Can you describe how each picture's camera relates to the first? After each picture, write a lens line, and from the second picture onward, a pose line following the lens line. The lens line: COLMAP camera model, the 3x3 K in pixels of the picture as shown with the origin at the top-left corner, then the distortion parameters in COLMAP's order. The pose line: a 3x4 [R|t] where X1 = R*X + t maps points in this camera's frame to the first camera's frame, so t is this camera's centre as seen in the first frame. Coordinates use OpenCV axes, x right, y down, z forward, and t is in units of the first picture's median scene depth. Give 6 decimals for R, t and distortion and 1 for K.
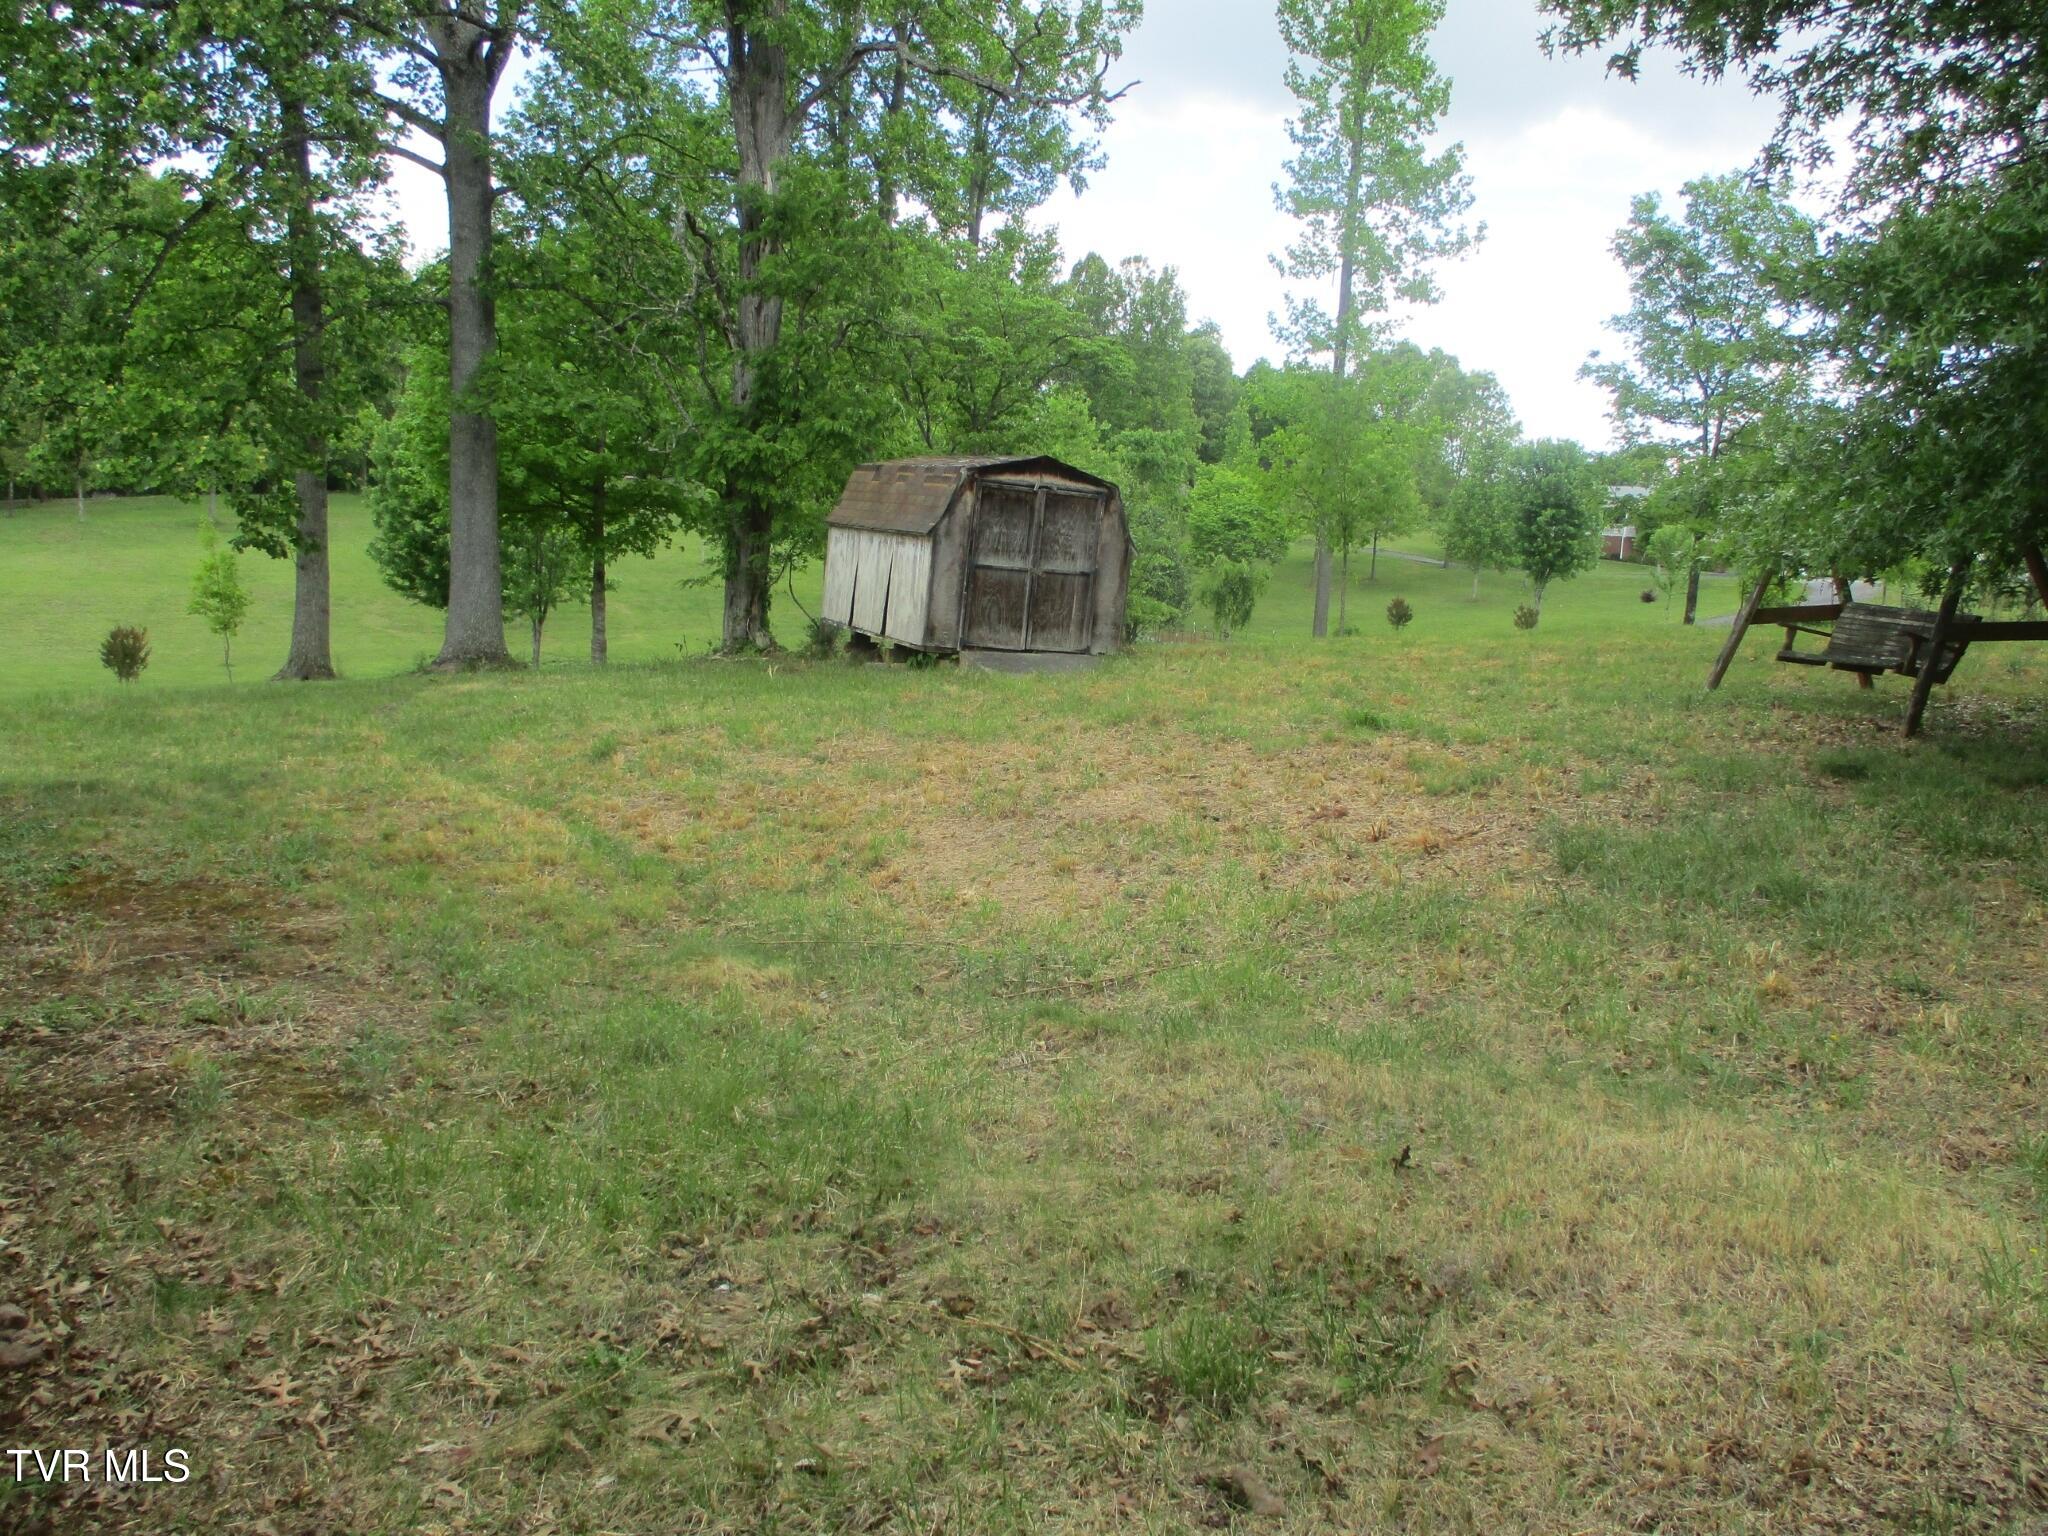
lens RADIAL K [[1734.6, 0, 1015.7], [0, 1734.6, 760.3], [0, 0, 1]] dist [-0.035210, -0.006649]
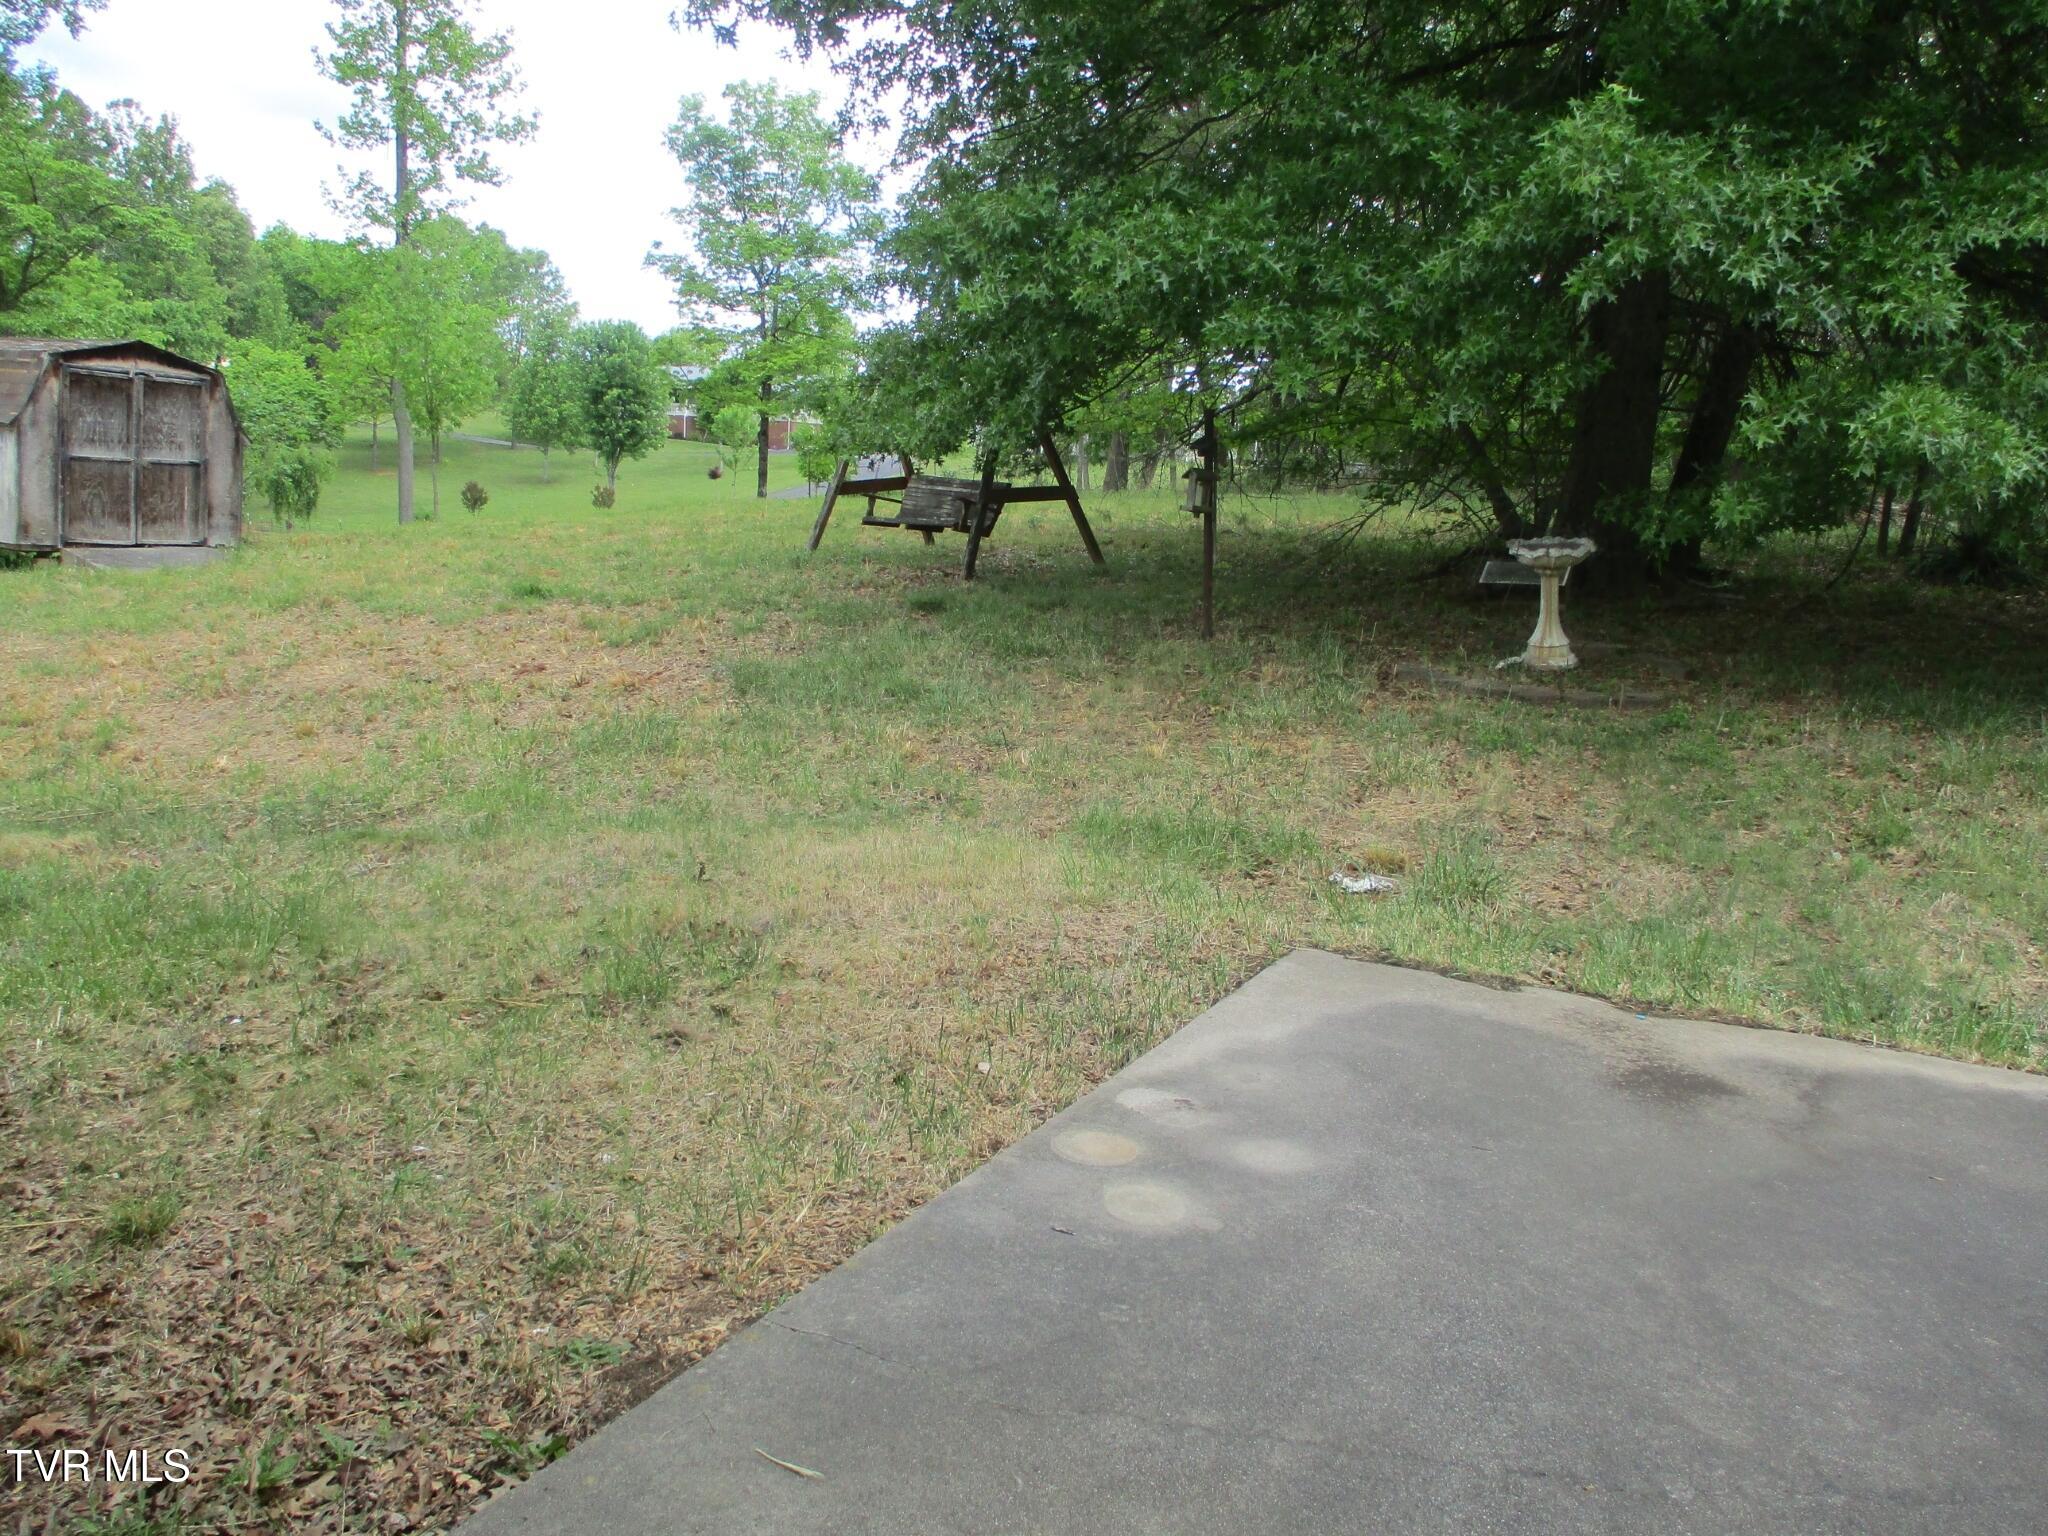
lens RADIAL K [[1792.8, 0, 1082.3], [0, 1792.8, 766.0], [0, 0, 1]] dist [-0.034522, 0.010190]
pose [[0.846255, -0.103297, 0.522668, -0.078225], [0.068581, 0.993983, 0.085405, 0.010579], [-0.528345, -0.036429, 0.848248, -0.119497]]
